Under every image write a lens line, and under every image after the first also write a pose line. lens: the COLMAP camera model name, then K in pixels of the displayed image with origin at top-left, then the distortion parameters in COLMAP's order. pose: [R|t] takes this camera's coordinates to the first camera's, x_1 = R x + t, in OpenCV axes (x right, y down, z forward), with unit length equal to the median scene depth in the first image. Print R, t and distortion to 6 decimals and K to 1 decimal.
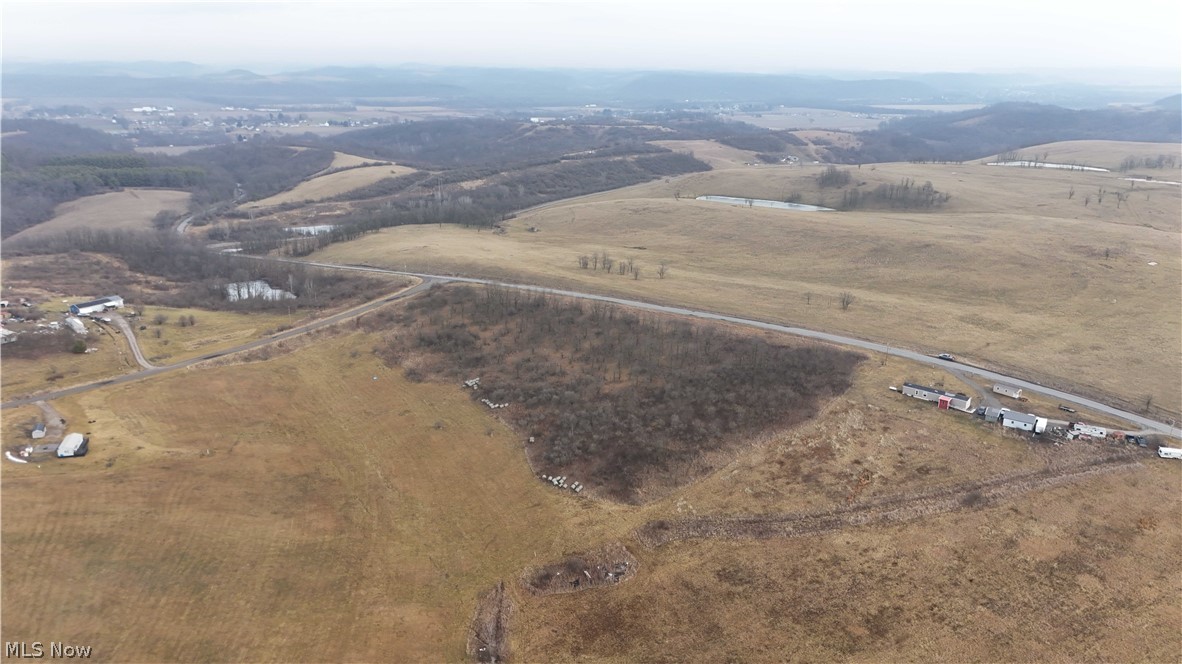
lens RADIAL K [[858.5, 0, 592.3], [0, 858.5, 356.2], [0, 0, 1]] dist [0.082928, -0.079300]
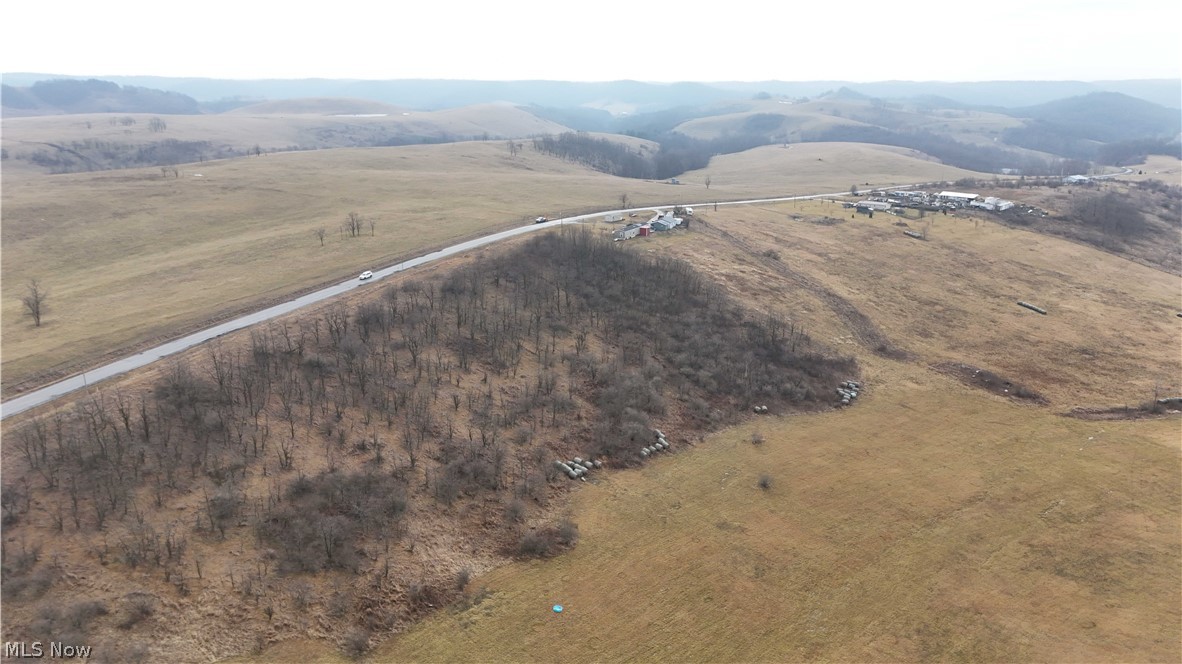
lens RADIAL K [[858.5, 0, 592.3], [0, 858.5, 356.2], [0, 0, 1]] dist [0.082928, -0.079300]
pose [[-0.210741, -0.310003, 0.927085, -0.607712], [0.311492, 0.877652, 0.364280, -0.209930], [-0.926586, 0.365549, -0.088394, 1.077762]]
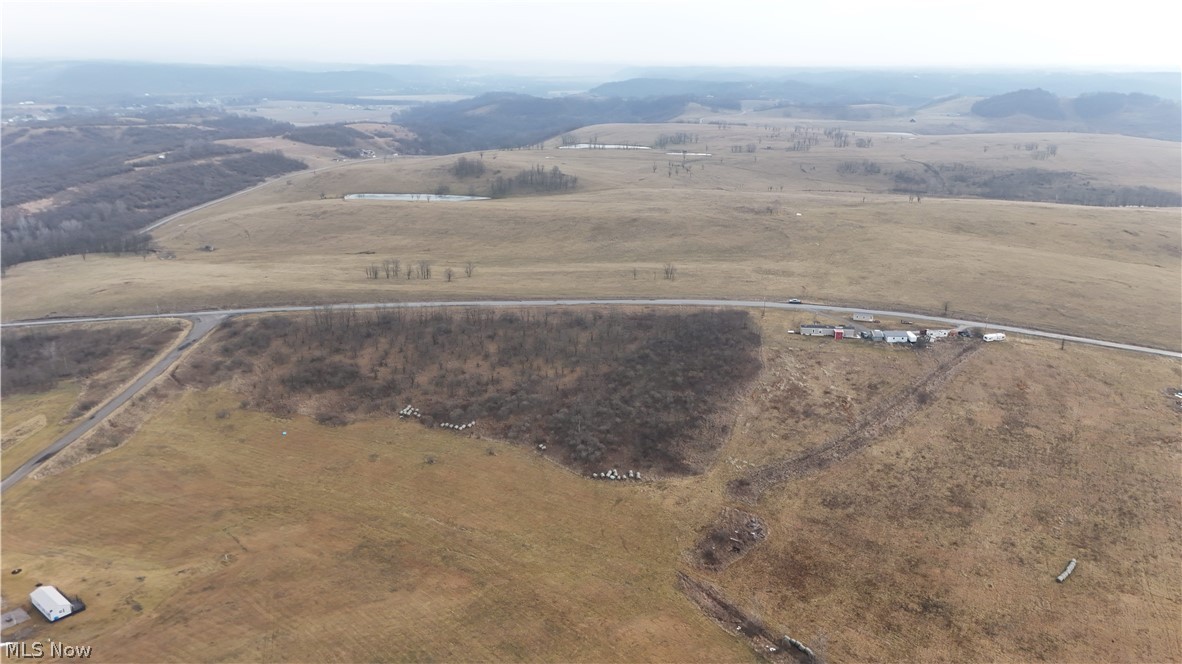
lens RADIAL K [[858.5, 0, 592.3], [0, 858.5, 356.2], [0, 0, 1]] dist [0.082928, -0.079300]
pose [[0.826087, -0.188512, 0.531078, -0.484575], [0.183555, 0.981008, 0.062702, -0.051588], [-0.532812, 0.045685, 0.845000, 0.123229]]
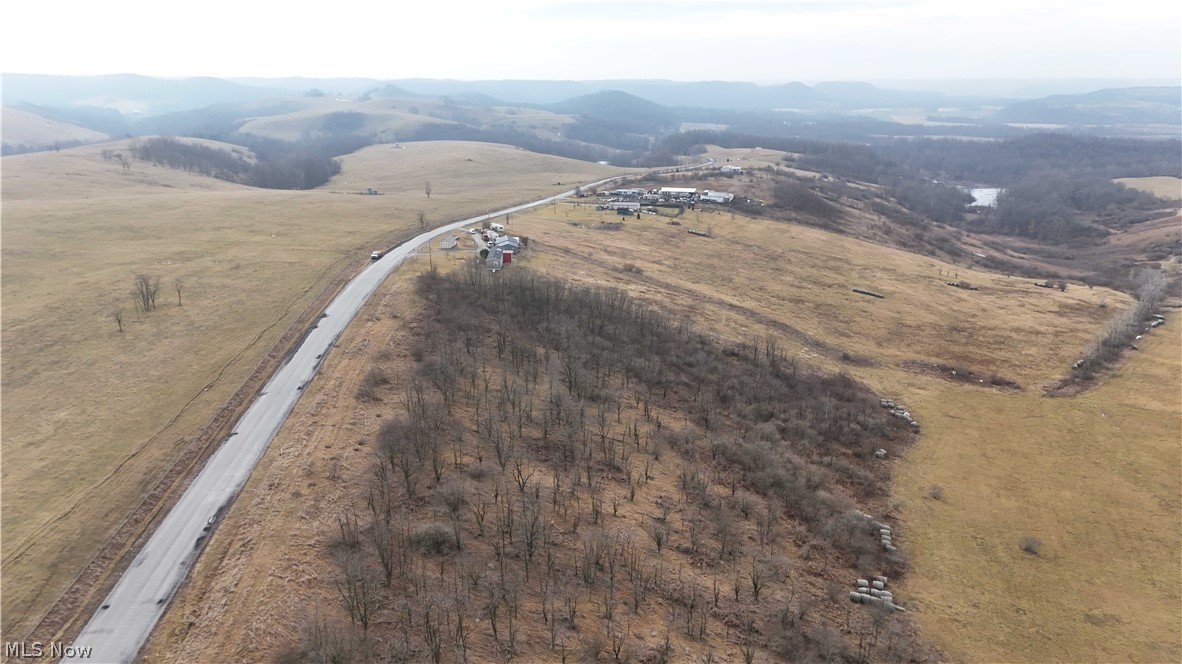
lens RADIAL K [[858.5, 0, 592.3], [0, 858.5, 356.2], [0, 0, 1]] dist [0.082928, -0.079300]
pose [[-0.681127, -0.237644, 0.692525, -0.304320], [0.226709, 0.830918, 0.508112, -0.279716], [-0.696182, 0.503091, -0.512085, 1.298594]]
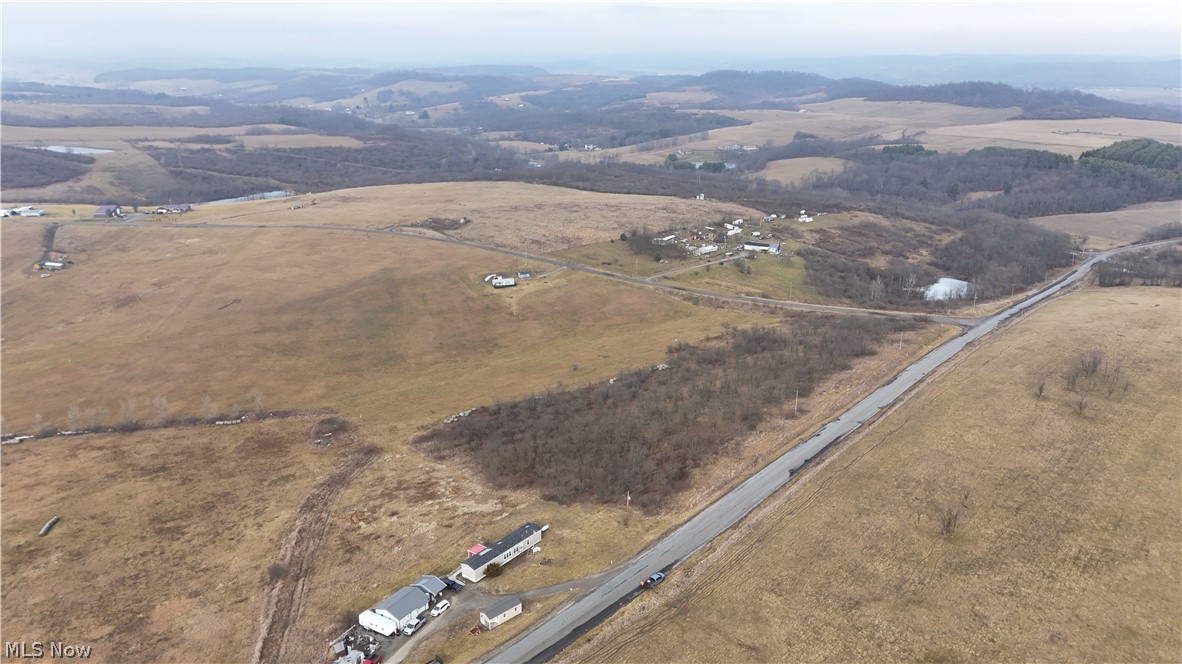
lens RADIAL K [[858.5, 0, 592.3], [0, 858.5, 356.2], [0, 0, 1]] dist [0.082928, -0.079300]
pose [[0.027078, 0.329273, -0.943846, 0.870154], [-0.326383, 0.895360, 0.302994, -0.279020], [0.944850, 0.299850, 0.131714, 0.833336]]
